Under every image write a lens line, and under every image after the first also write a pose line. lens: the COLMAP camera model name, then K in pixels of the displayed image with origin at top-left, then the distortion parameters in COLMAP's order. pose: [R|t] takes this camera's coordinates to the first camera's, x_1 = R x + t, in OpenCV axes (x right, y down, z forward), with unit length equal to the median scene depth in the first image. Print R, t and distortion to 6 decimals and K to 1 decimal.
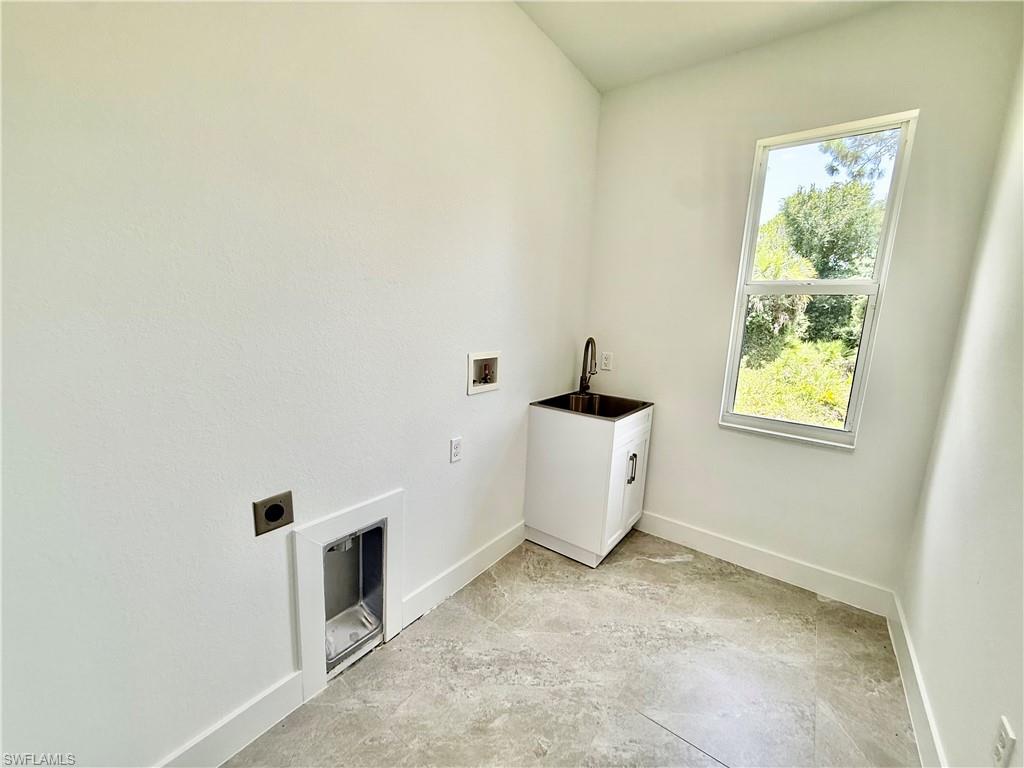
lens RADIAL K [[408.8, 0, 509.6], [0, 408.8, 383.0], [0, 0, 1]] dist [-0.000244, 0.000293]
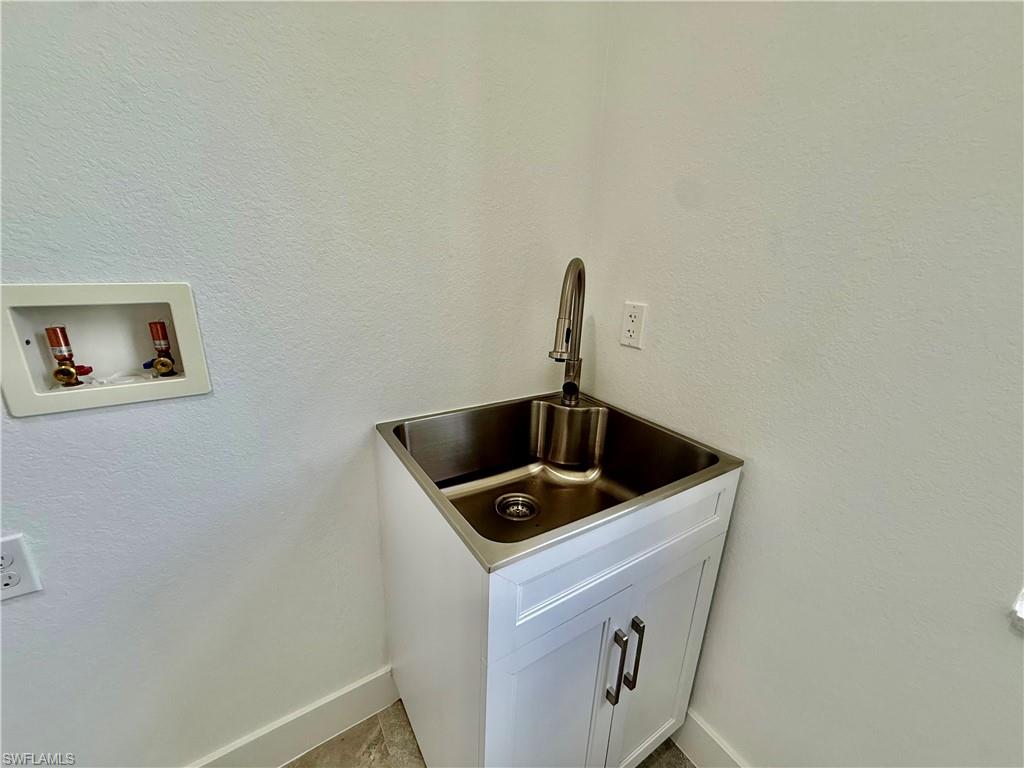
lens RADIAL K [[408.8, 0, 509.6], [0, 408.8, 383.0], [0, 0, 1]] dist [-0.000244, 0.000293]
pose [[0.938400, 0.092637, -0.332901, 0.278367], [-0.053465, 0.990718, 0.124979, -0.043627], [0.341389, -0.099482, 0.934643, 0.633422]]
